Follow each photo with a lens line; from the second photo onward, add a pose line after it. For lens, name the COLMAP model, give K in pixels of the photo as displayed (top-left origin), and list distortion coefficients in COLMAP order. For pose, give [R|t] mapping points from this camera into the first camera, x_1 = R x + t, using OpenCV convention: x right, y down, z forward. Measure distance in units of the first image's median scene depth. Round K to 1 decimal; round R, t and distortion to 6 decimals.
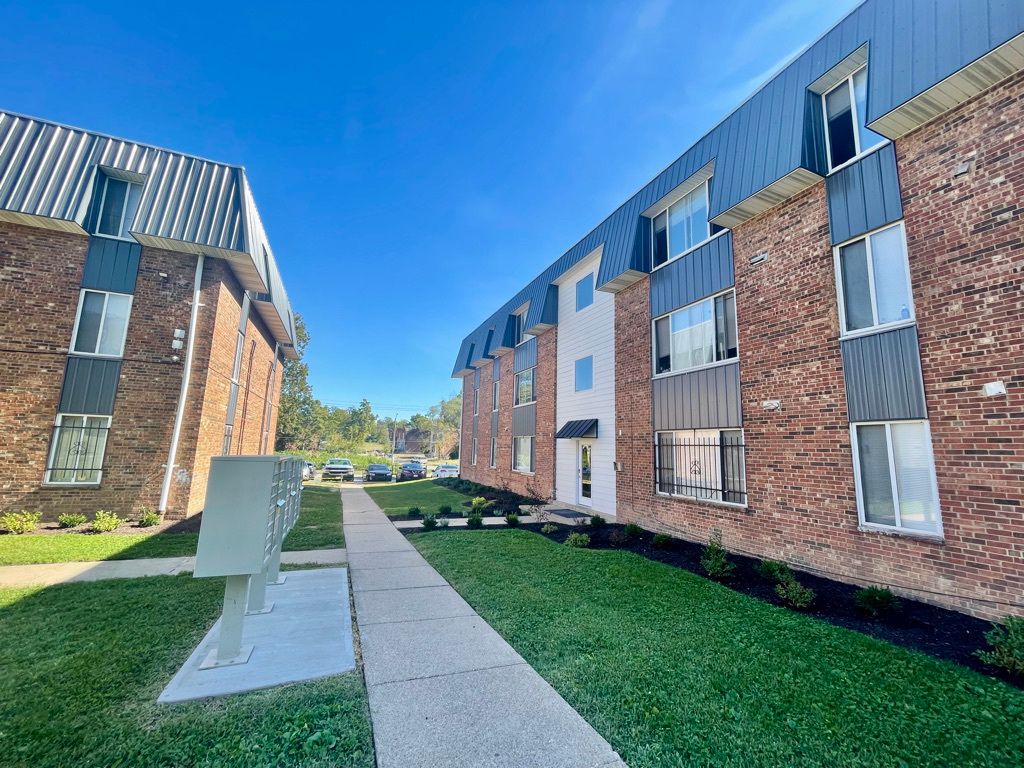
lens RADIAL K [[414.9, 0, 510.2], [0, 414.9, 386.7], [0, 0, 1]] dist [0.000254, -0.000022]
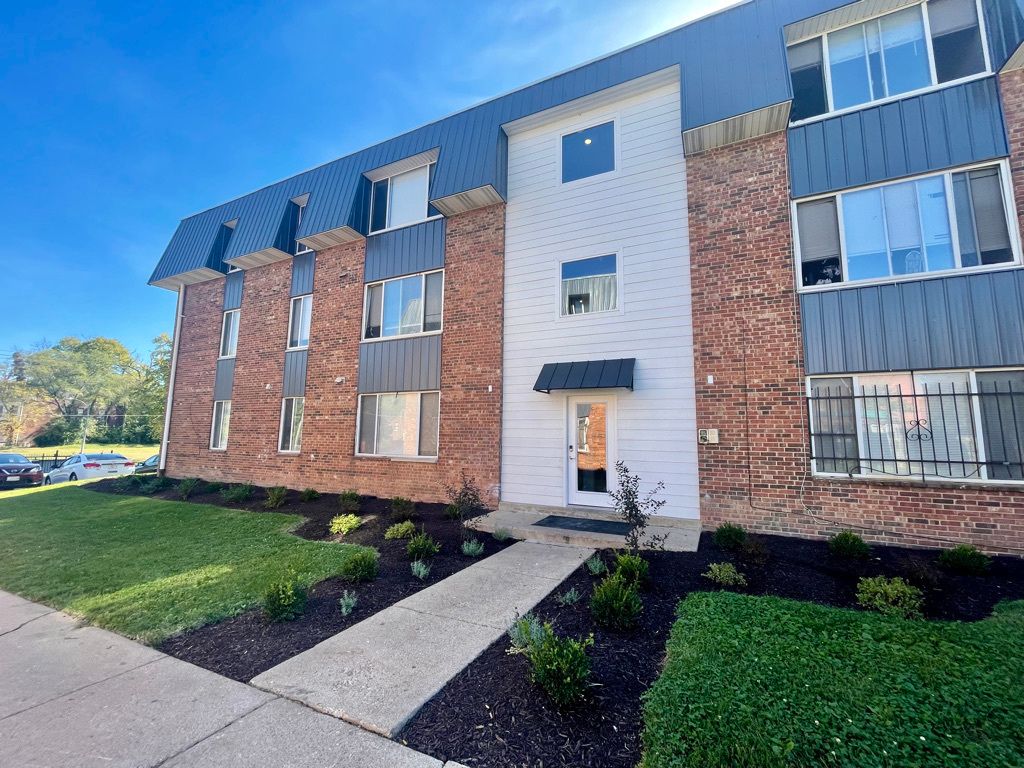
lens RADIAL K [[383.7, 0, 515.2], [0, 383.7, 369.0], [0, 0, 1]] dist [-0.002894, 0.000029]
pose [[0.721302, 0.045439, 0.691129, -0.359643], [-0.072348, 0.997330, 0.009935, 0.121492], [-0.688832, -0.057168, 0.722663, 0.876472]]
